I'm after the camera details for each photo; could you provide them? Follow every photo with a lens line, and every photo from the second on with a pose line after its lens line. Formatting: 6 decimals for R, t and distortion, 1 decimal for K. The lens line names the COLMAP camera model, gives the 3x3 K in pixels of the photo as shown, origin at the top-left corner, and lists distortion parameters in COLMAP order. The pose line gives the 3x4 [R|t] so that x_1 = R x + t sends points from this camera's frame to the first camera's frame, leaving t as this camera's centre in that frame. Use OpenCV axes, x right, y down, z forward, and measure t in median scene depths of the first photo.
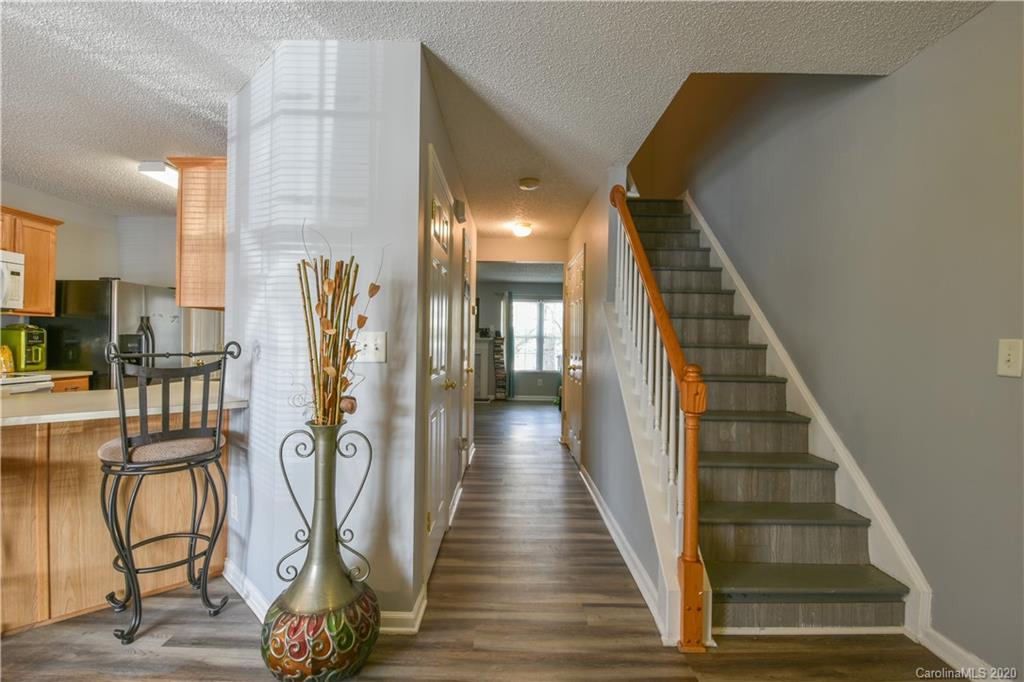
lens RADIAL K [[480.5, 0, 509.9], [0, 480.5, 344.9], [0, 0, 1]] dist [-0.020040, -0.003165]
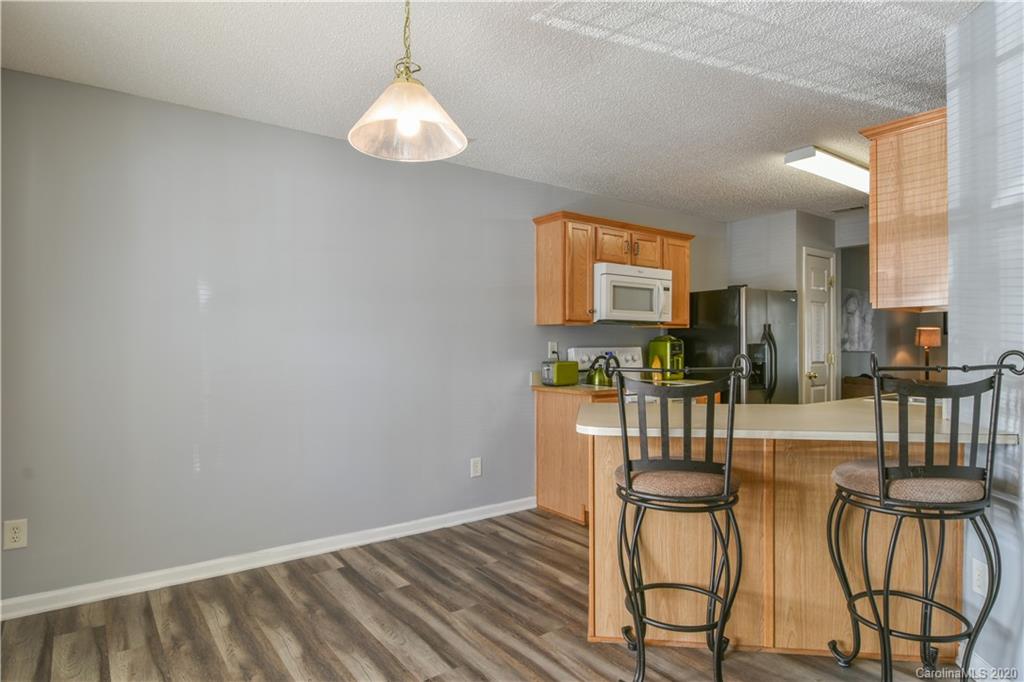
lens RADIAL K [[574.3, 0, 513.9], [0, 574.3, 342.2], [0, 0, 1]] dist [-0.013406, -0.002553]
pose [[0.589064, -0.019145, -0.807859, -0.334505], [0.001917, 0.999750, -0.022294, -0.002250], [0.808084, 0.011584, 0.588954, -0.103887]]
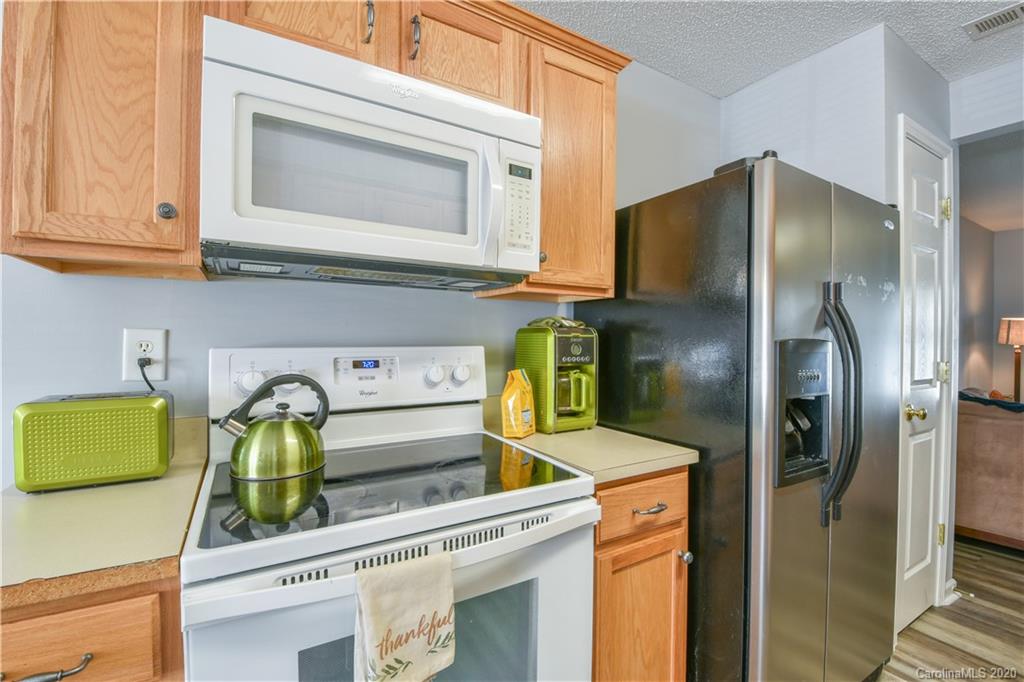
lens RADIAL K [[448.3, 0, 520.3], [0, 448.3, 339.9], [0, 0, 1]] dist [-0.010954, -0.004122]
pose [[0.522026, -0.011788, -0.852848, -1.290979], [-0.005119, 0.999843, -0.016954, -0.031645], [0.852914, 0.013216, 0.521884, 1.383292]]
